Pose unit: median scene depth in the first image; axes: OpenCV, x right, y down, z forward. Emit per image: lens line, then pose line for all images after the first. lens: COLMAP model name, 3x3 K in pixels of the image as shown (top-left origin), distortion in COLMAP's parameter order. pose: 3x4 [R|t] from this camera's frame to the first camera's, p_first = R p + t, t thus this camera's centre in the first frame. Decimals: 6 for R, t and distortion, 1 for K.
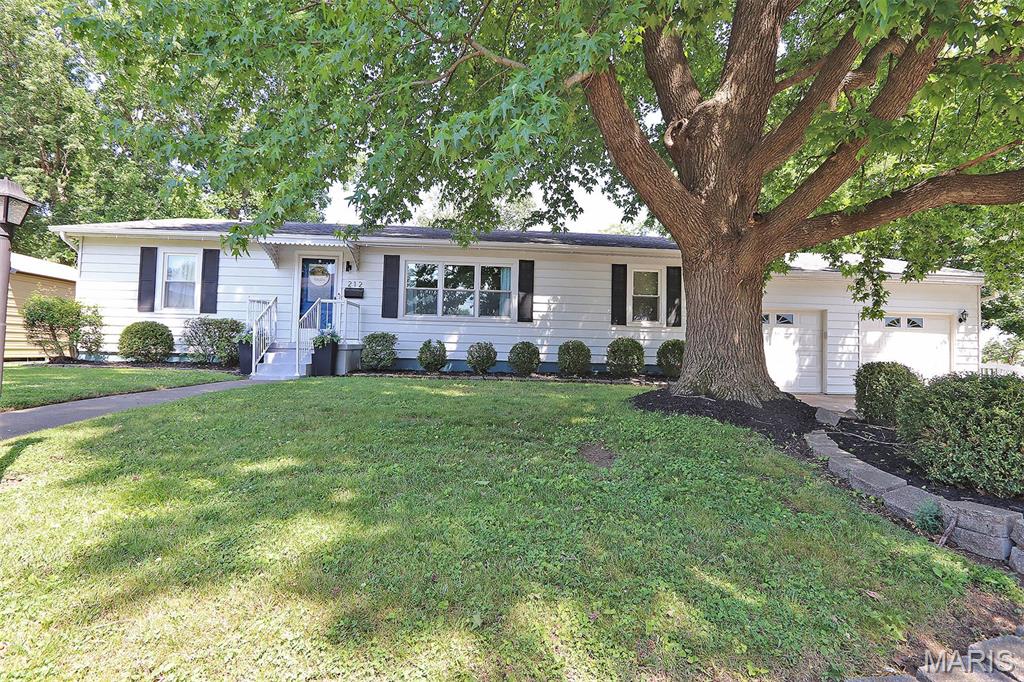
lens RADIAL K [[471.7, 0, 504.7], [0, 471.7, 340.3], [0, 0, 1]] dist [-0.013779, -0.000142]
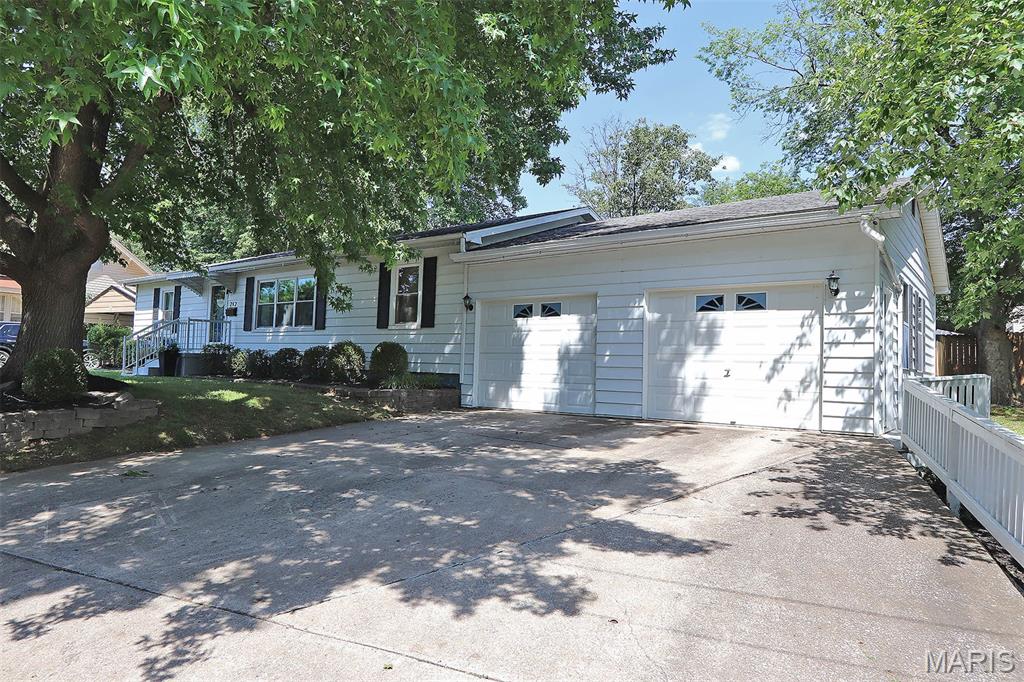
lens RADIAL K [[654.3, 0, 504.6], [0, 654.3, 340.7], [0, 0, 1]] dist [-0.002366, 0.002603]
pose [[0.747869, -0.030910, -0.663126, 1.305506], [0.013803, 0.999423, -0.031020, 0.035342], [0.663702, 0.014046, 0.747865, 0.205938]]
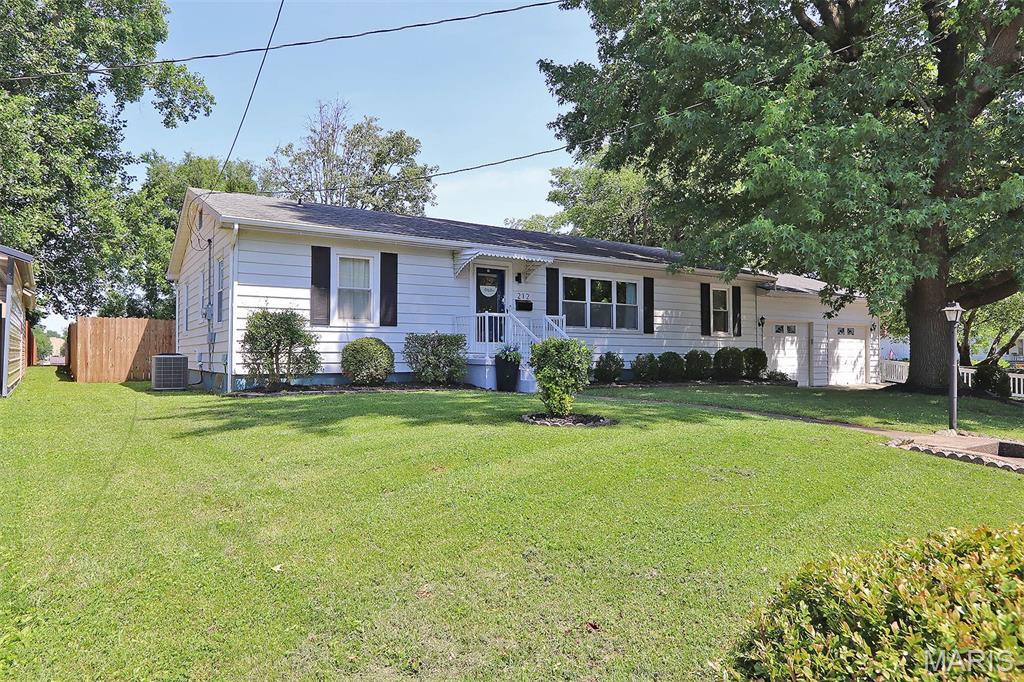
lens RADIAL K [[642.6, 0, 513.6], [0, 642.6, 340.9], [0, 0, 1]] dist [-0.004685, 0.001190]
pose [[0.869293, -0.010693, 0.494181, -0.993945], [0.004650, 0.999899, 0.013456, -0.043575], [-0.494274, -0.009400, 0.869255, -0.158324]]
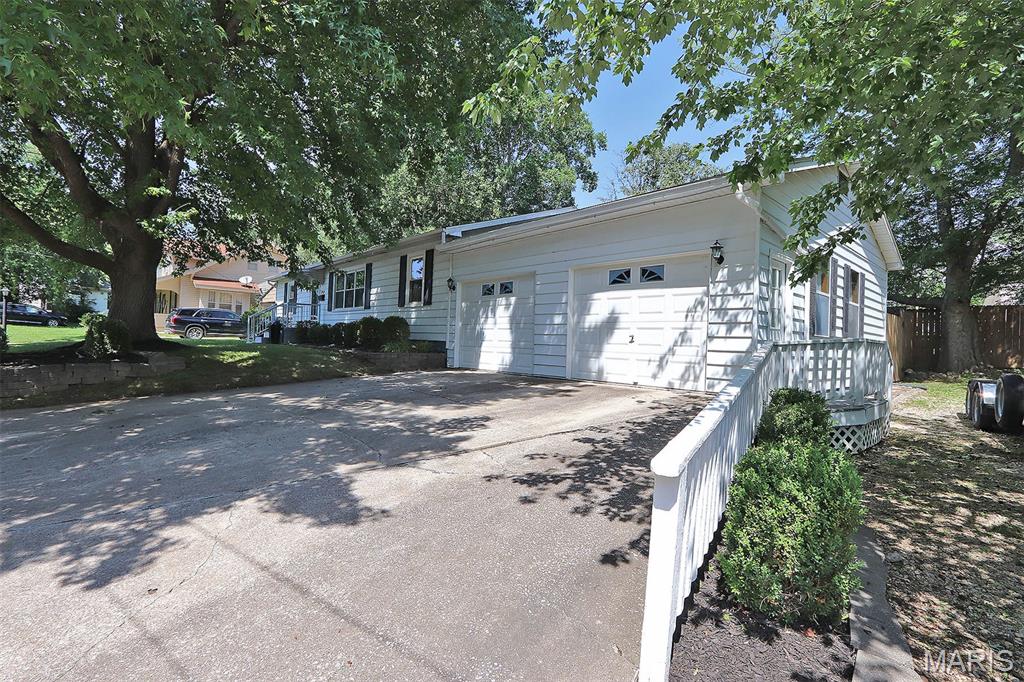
lens RADIAL K [[468.4, 0, 507.5], [0, 468.4, 338.1], [0, 0, 1]] dist [-0.000951, -0.015944]
pose [[0.610545, -0.008493, -0.791936, 1.387284], [0.013010, 0.999915, -0.000693, 0.052924], [0.791875, -0.009880, 0.610604, 0.499294]]
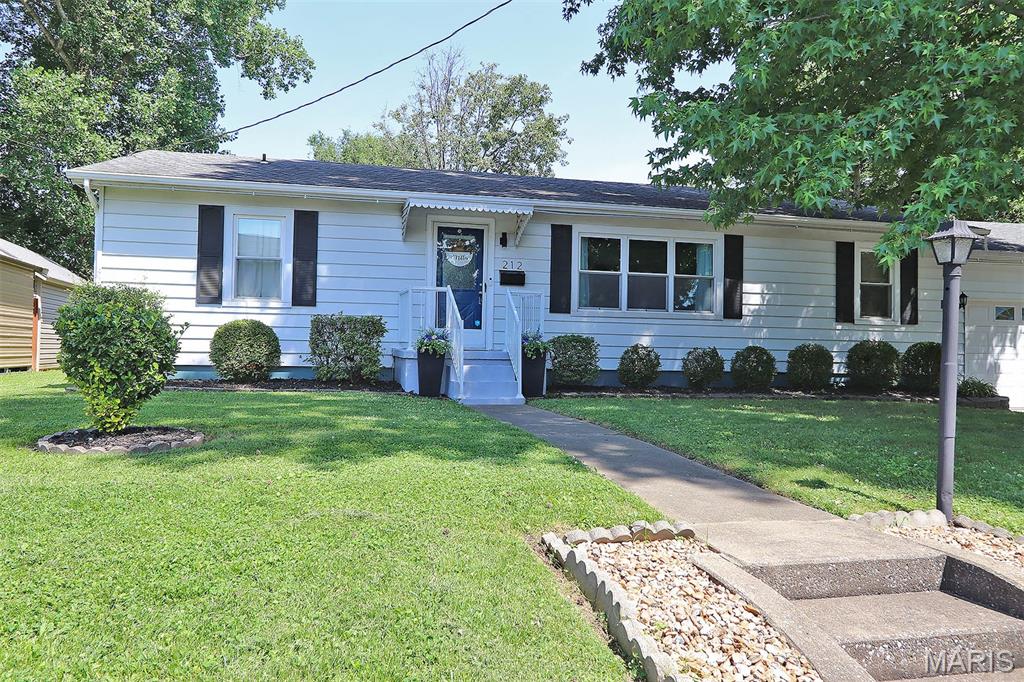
lens RADIAL K [[753.4, 0, 505.1], [0, 753.4, 338.3], [0, 0, 1]] dist [-0.003041, 0.007803]
pose [[0.986541, -0.003871, 0.163468, -0.509351], [0.002075, 0.999936, 0.011156, -0.022514], [-0.163500, -0.010667, 0.986486, -0.107664]]
